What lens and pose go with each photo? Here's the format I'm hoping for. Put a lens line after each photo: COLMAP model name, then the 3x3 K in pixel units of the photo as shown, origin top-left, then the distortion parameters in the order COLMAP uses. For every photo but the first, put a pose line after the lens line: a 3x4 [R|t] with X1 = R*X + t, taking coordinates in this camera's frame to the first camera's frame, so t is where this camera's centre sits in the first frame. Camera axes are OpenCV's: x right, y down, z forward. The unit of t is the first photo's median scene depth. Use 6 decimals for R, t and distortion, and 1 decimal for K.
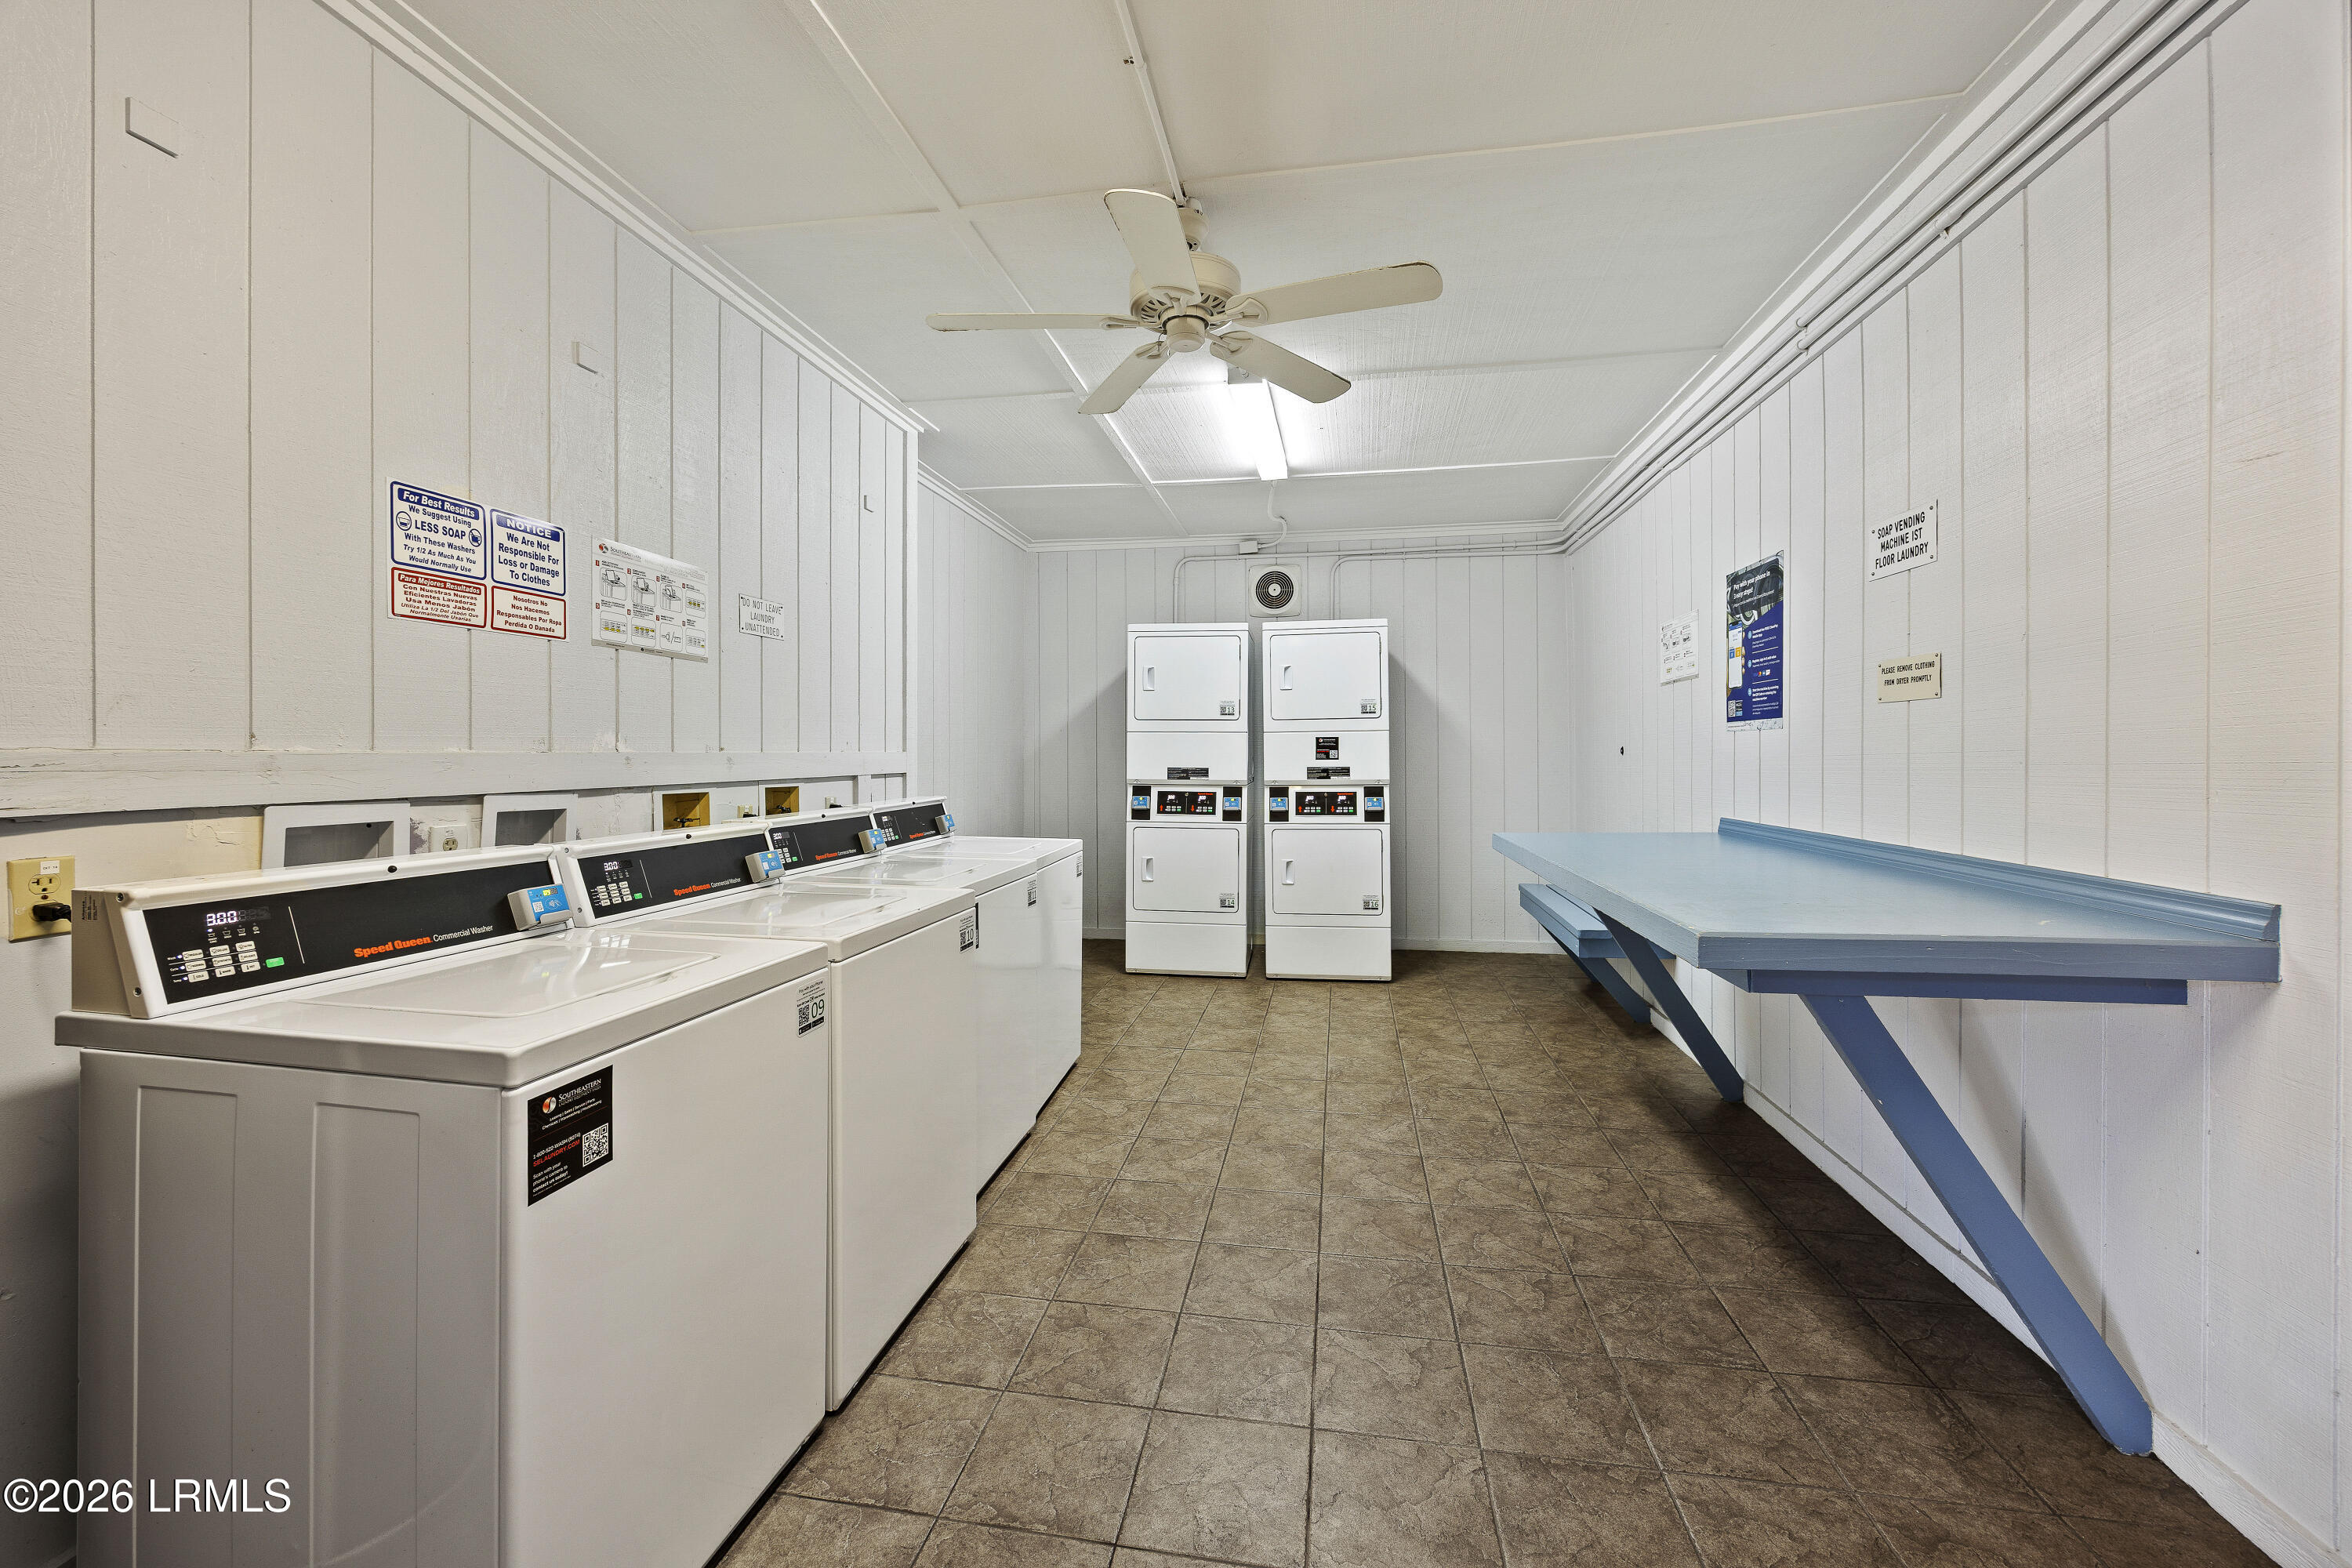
lens RADIAL K [[904.7, 0, 1182.4], [0, 904.7, 761.2], [0, 0, 1]] dist [-0.003093, 0.000997]
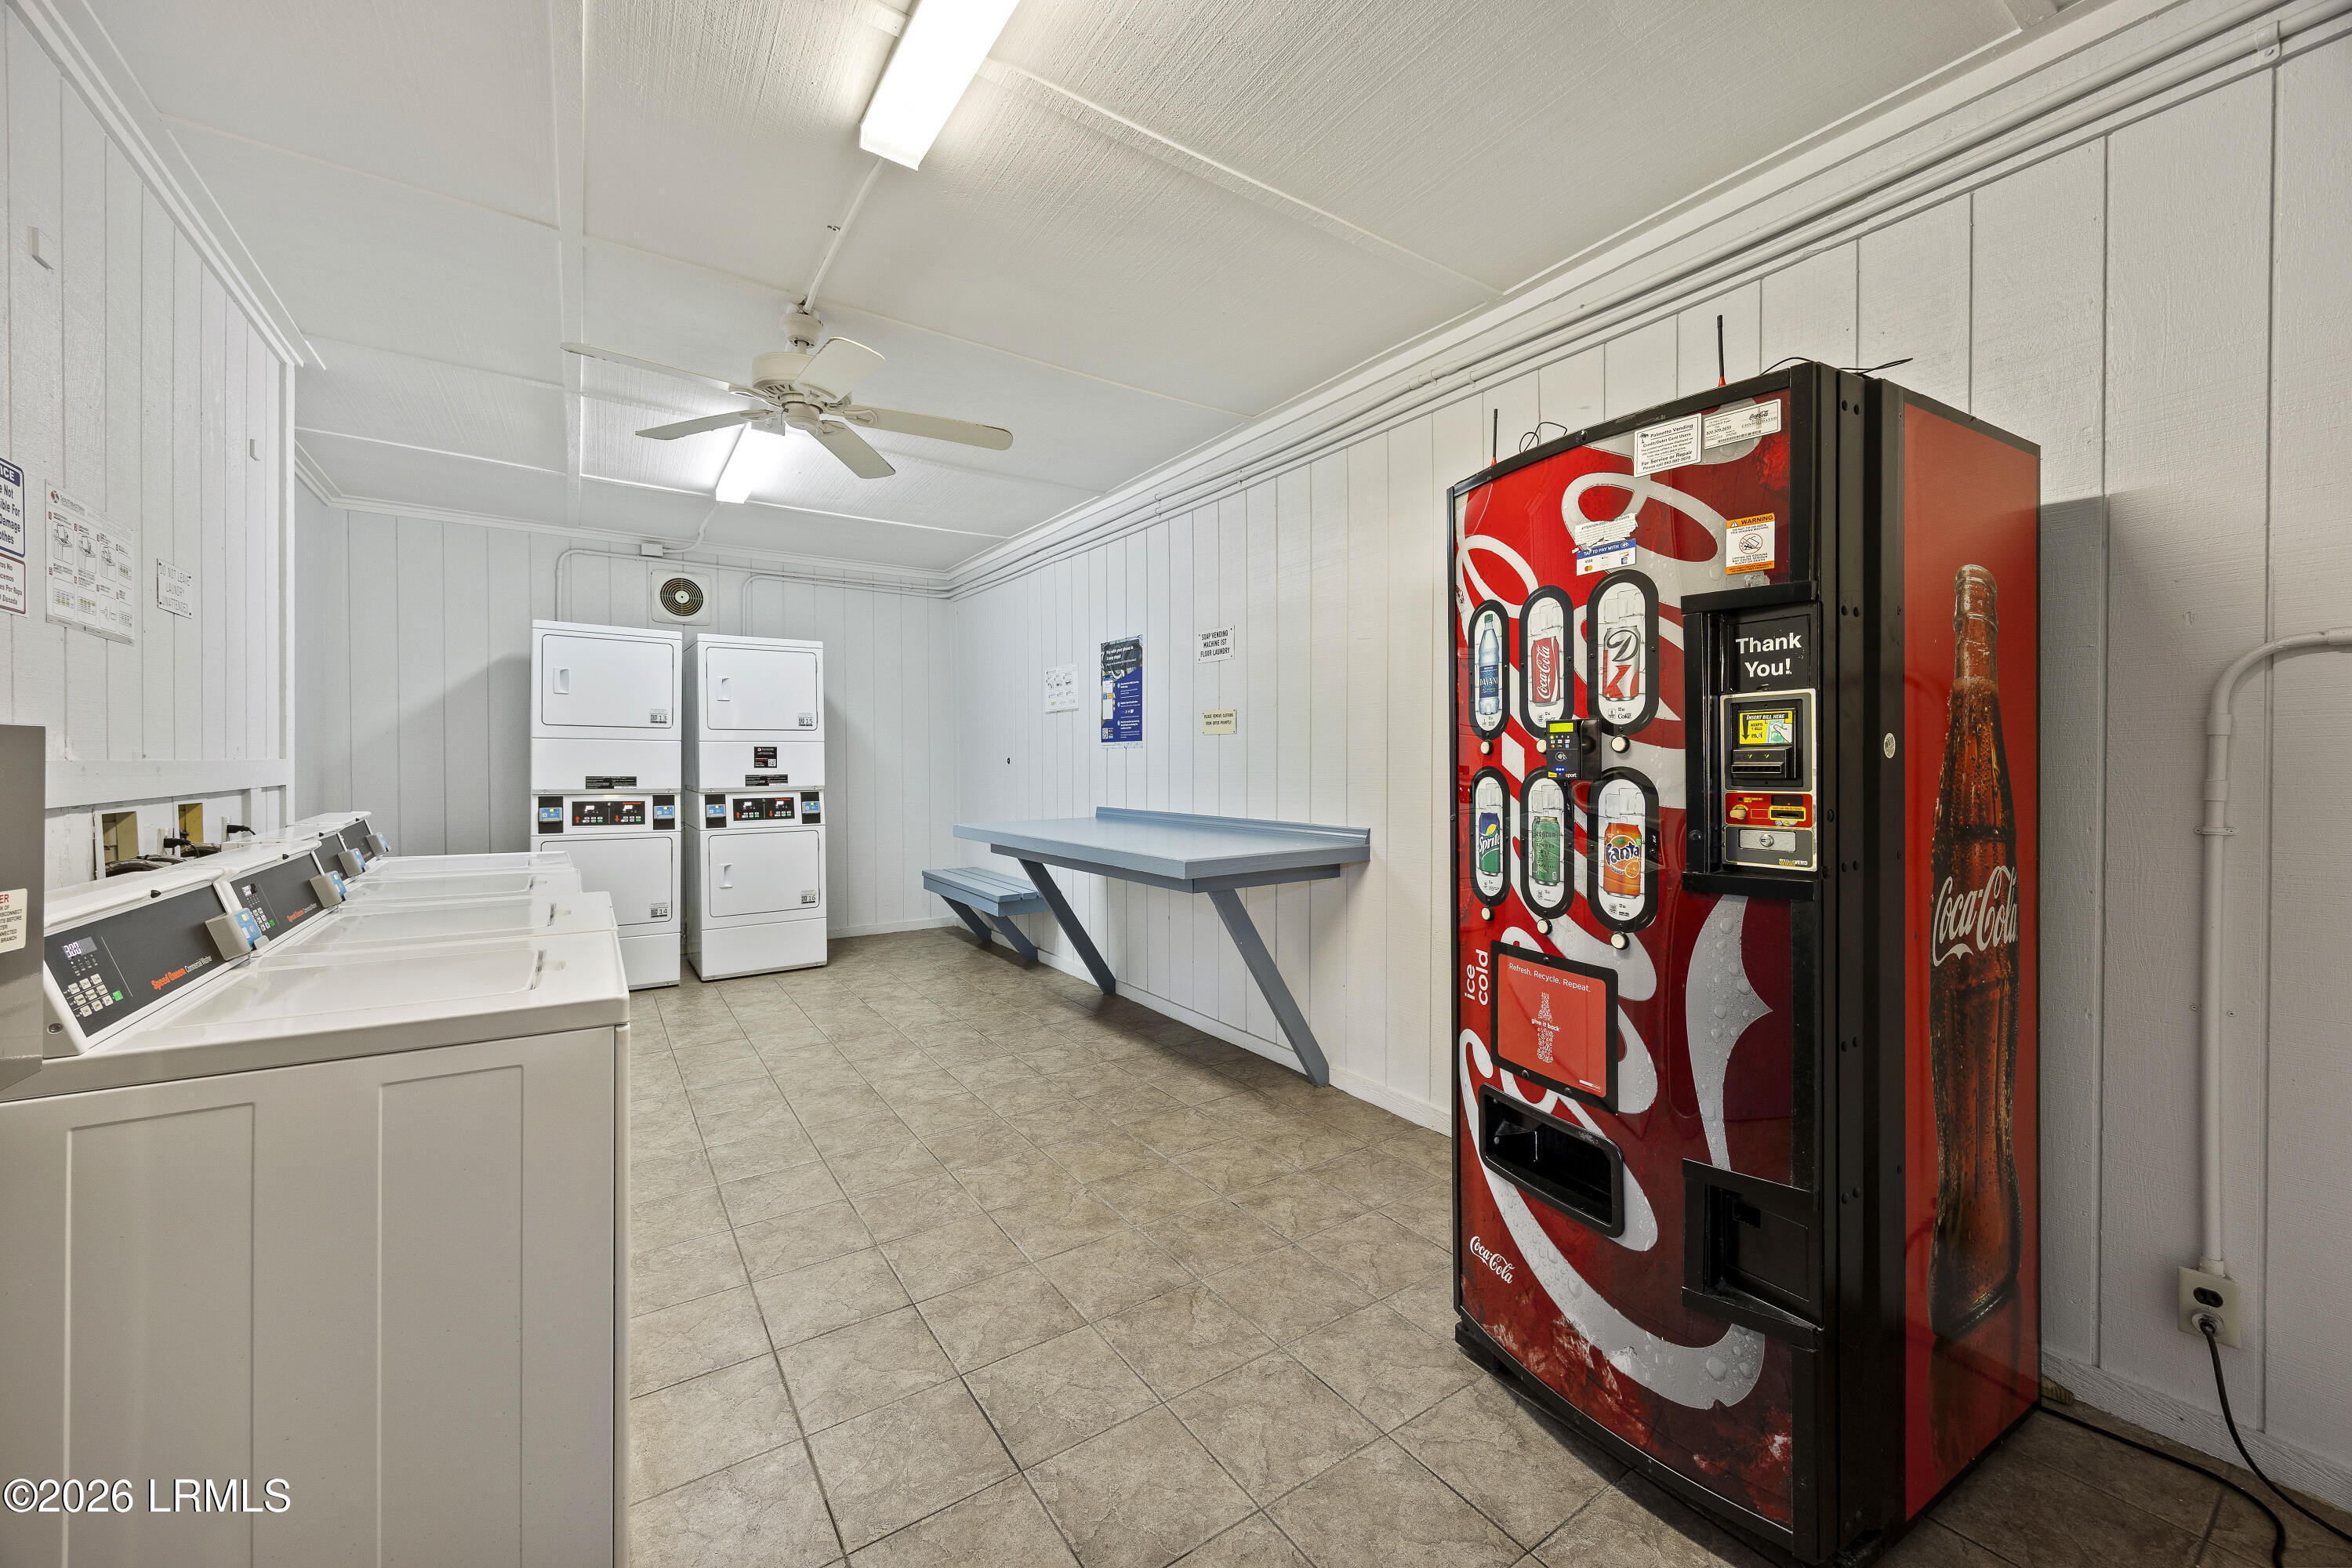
lens RADIAL K [[904.7, 0, 1167.3], [0, 904.7, 772.1], [0, 0, 1]] dist [-0.003093, 0.000997]
pose [[0.724124, -0.005168, 0.689651, -0.374449], [0.002196, 0.999984, 0.005187, -0.001743], [-0.689666, -0.002242, 0.724124, -0.165586]]
